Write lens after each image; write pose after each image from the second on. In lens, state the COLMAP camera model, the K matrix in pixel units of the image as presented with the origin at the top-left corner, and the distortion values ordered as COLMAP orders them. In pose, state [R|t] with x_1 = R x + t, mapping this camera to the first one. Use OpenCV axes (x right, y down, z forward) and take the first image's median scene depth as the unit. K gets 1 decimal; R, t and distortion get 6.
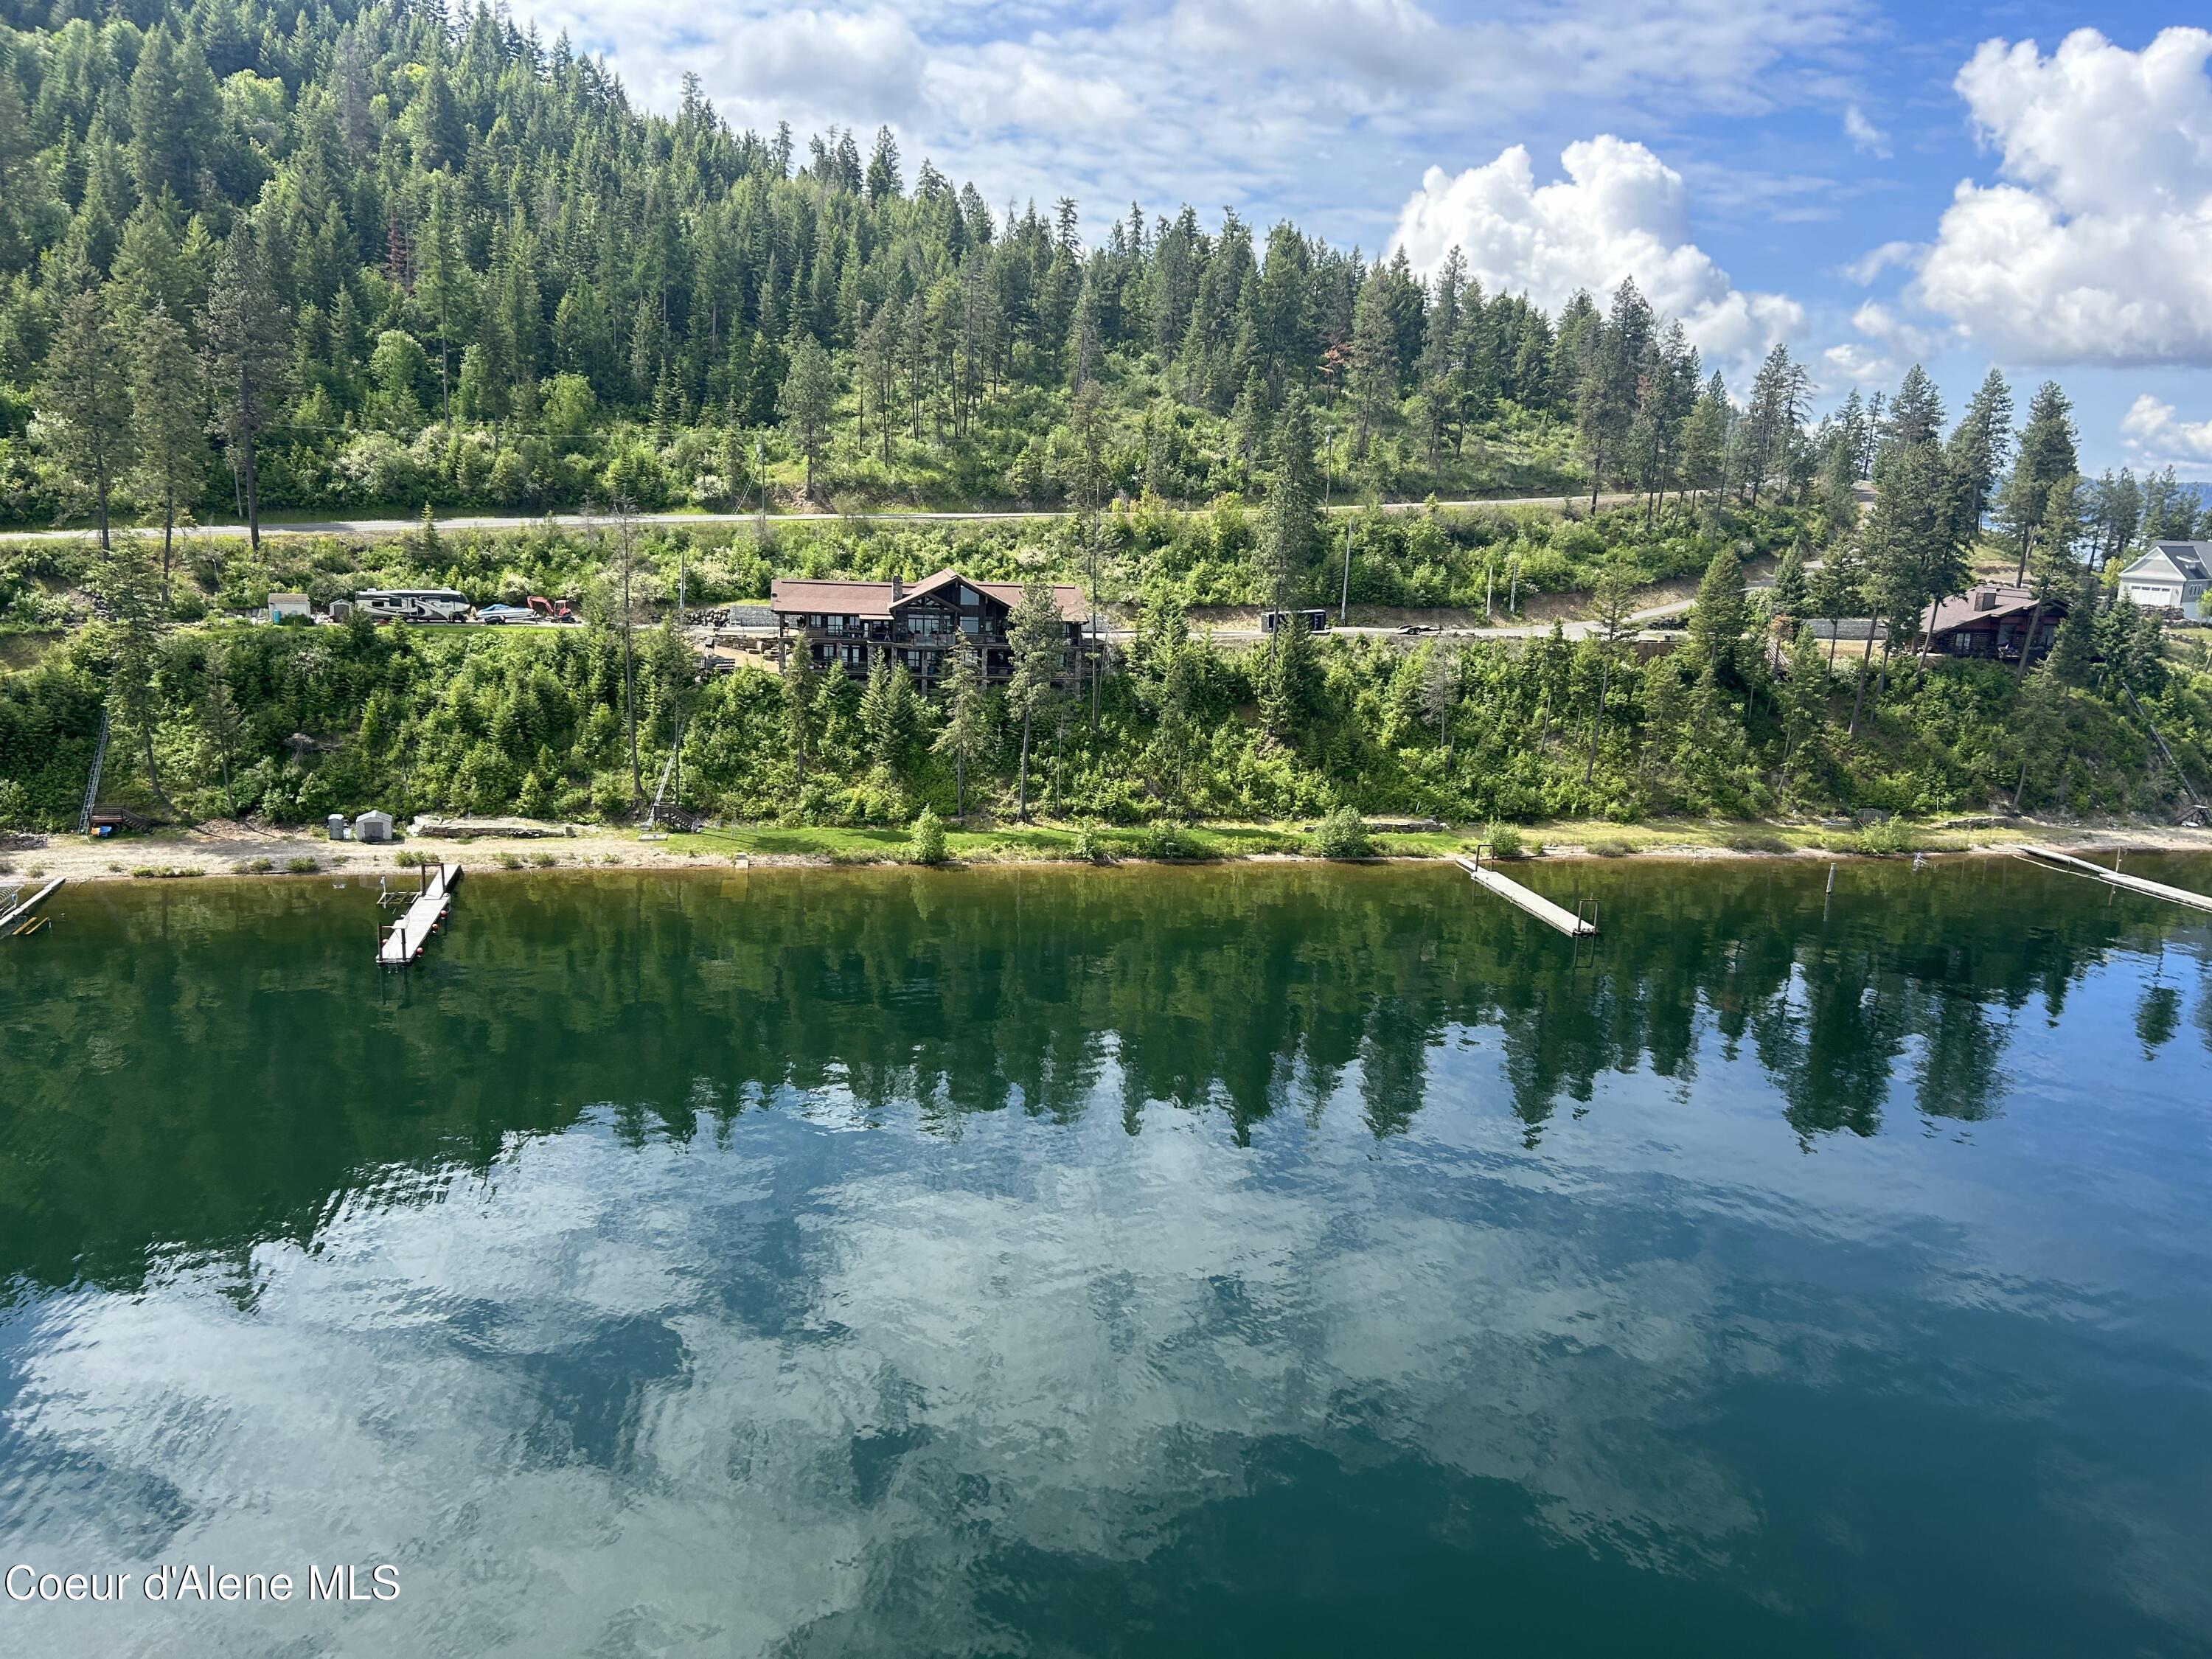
lens RADIAL K [[1533.5, 0, 1112.9], [0, 1533.5, 860.3], [0, 0, 1]] dist [-0.030196, 0.003500]
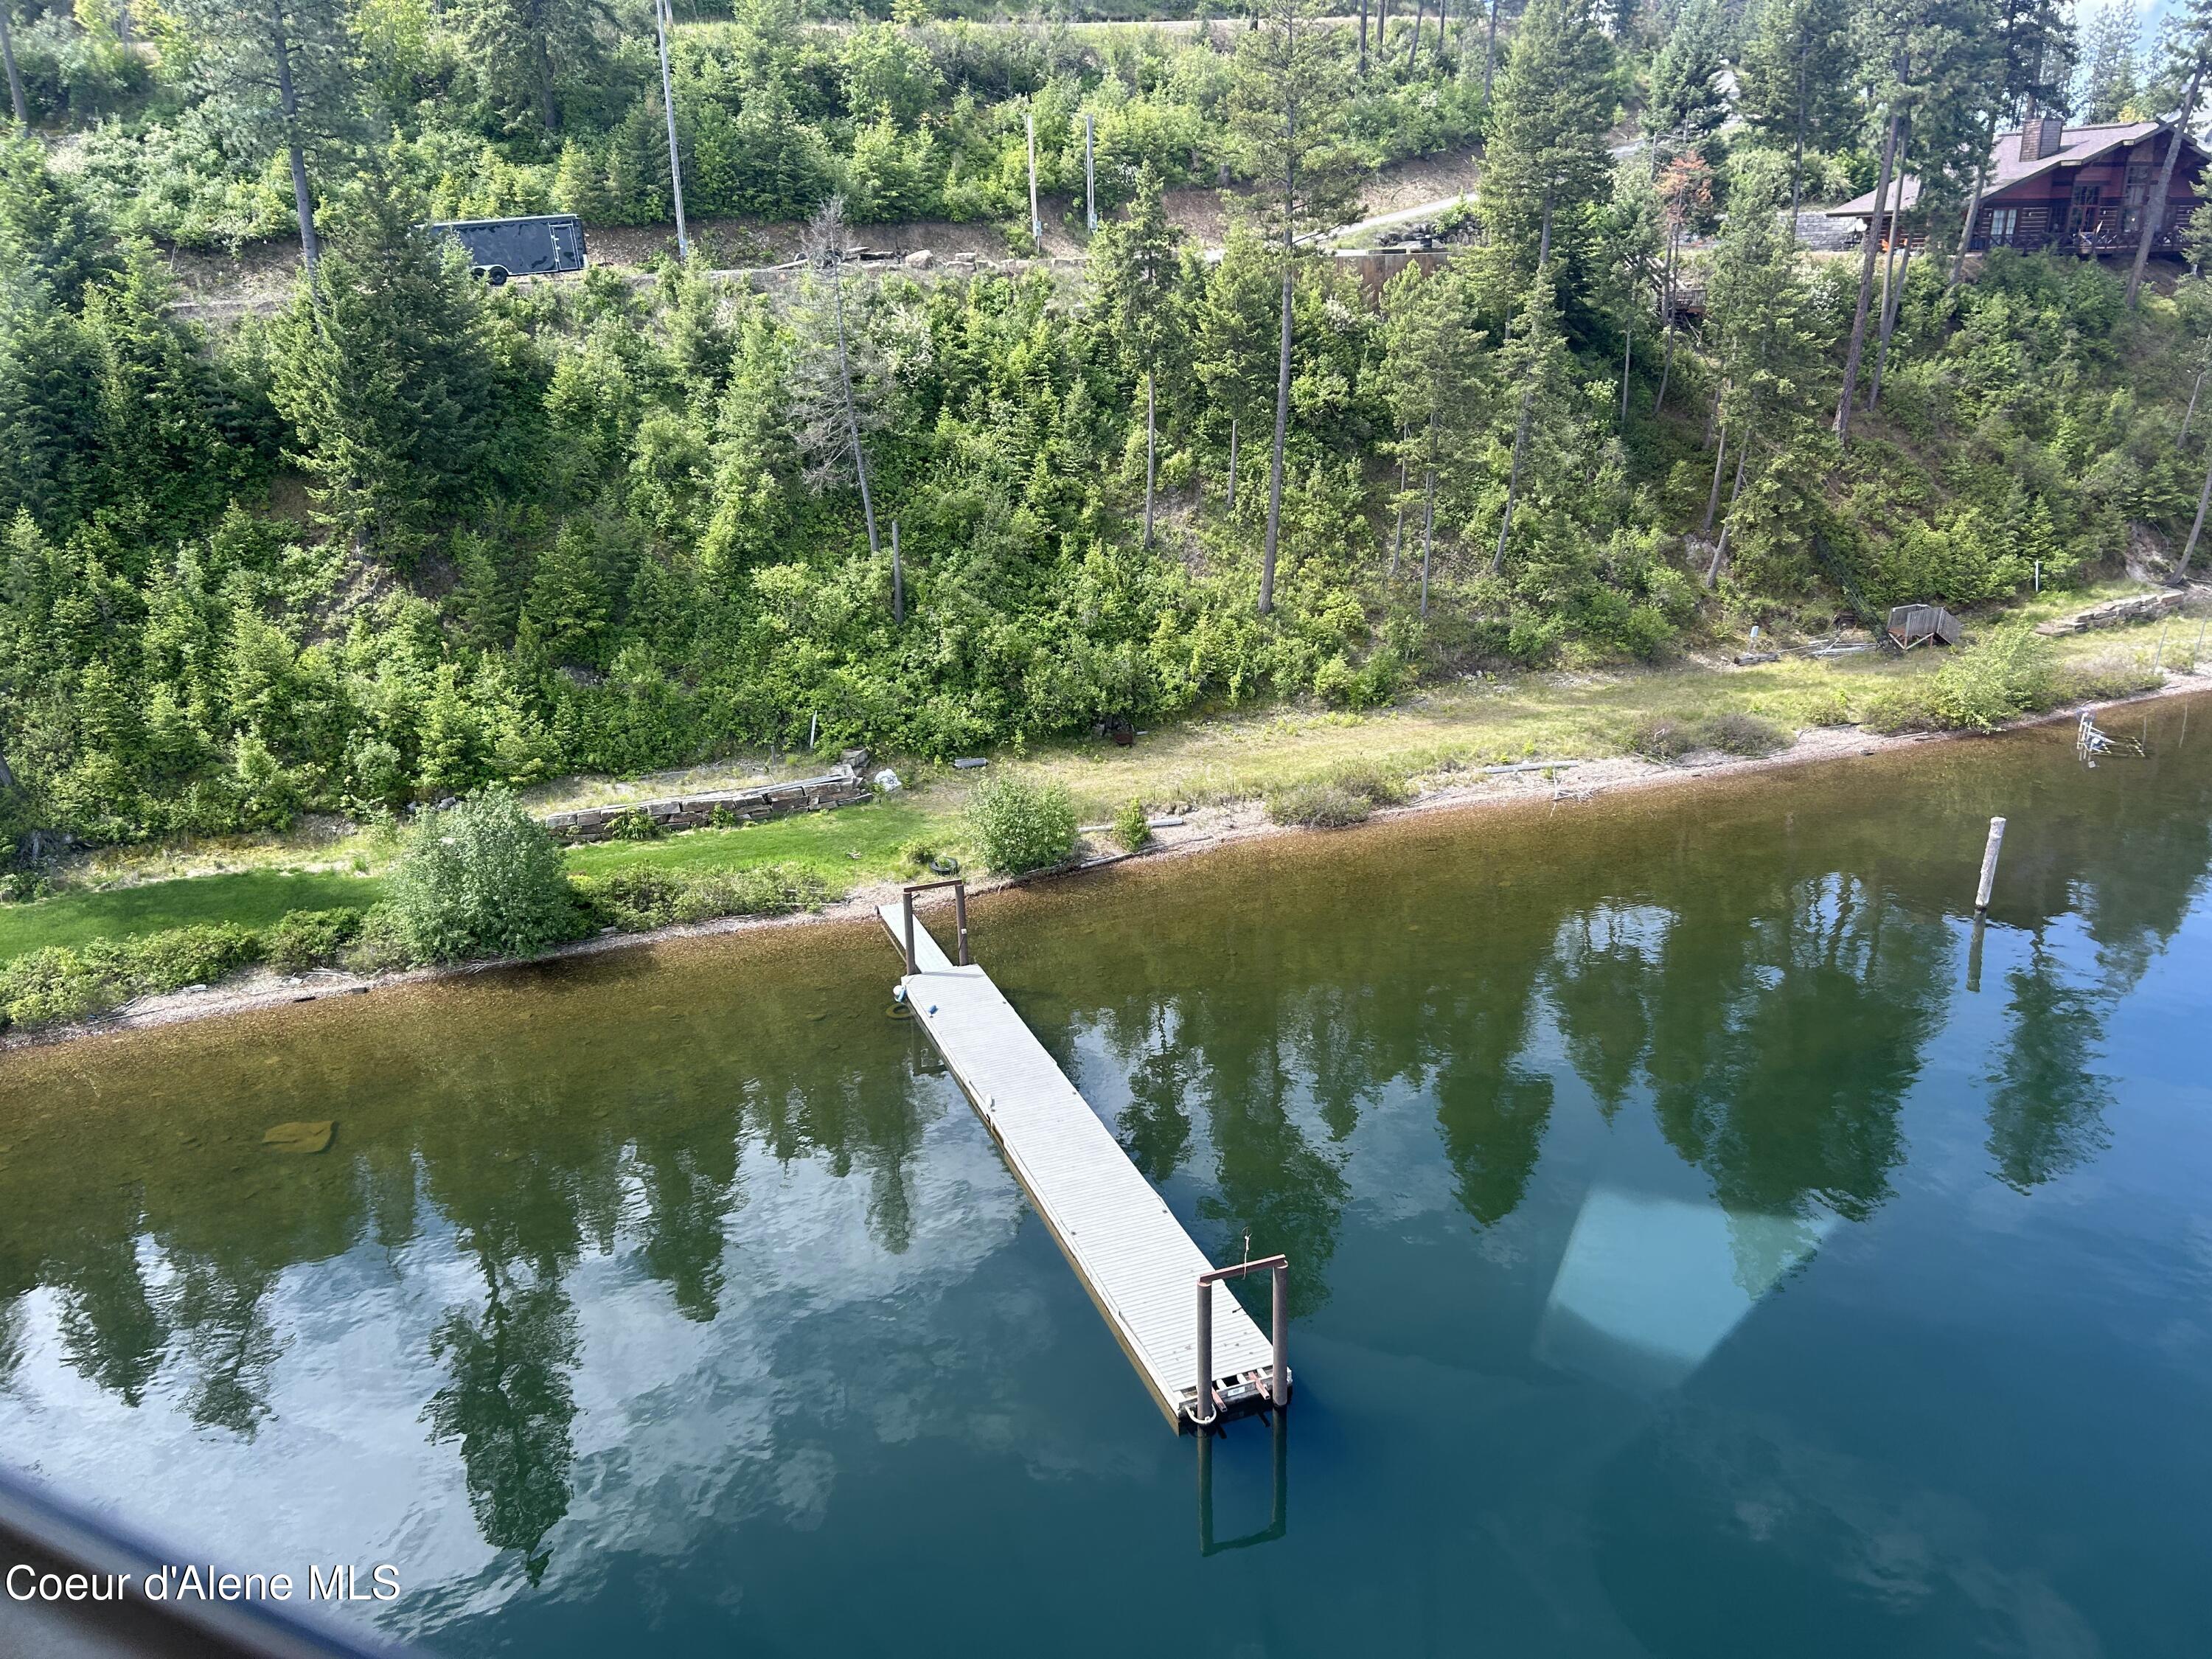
lens RADIAL K [[1695.2, 0, 1144.8], [0, 1695.2, 913.1], [0, 0, 1]] dist [0.099017, -0.158154]
pose [[0.975800, -0.126639, 0.178263, 0.190285], [0.101230, 0.984229, 0.145075, -0.040933], [-0.193824, -0.123518, 0.973229, 0.565239]]
